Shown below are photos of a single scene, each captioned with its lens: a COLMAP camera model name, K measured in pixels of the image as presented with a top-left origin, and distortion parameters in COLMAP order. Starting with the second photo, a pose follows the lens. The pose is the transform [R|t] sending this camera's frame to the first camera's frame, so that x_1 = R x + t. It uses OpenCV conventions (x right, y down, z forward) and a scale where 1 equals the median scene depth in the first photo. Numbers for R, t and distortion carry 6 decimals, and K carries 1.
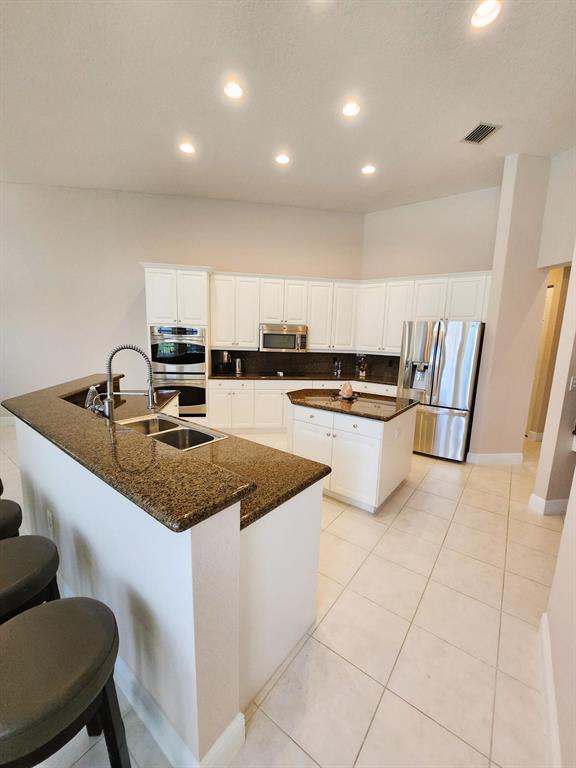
lens RADIAL K [[312.2, 0, 288.0], [0, 312.2, 384.0], [0, 0, 1]] dist [-0.002560, -0.000641]
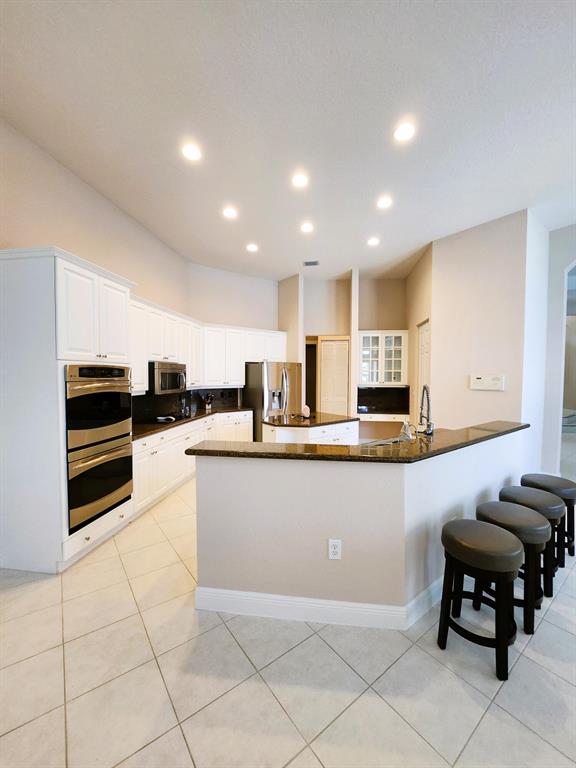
lens RADIAL K [[312.2, 0, 288.0], [0, 312.2, 384.0], [0, 0, 1]] dist [-0.002560, -0.000641]
pose [[0.281048, -0.060364, 0.957793, -0.807189], [0.151778, 0.988255, 0.017747, -0.099614], [-0.947616, 0.140385, 0.286909, 0.465179]]
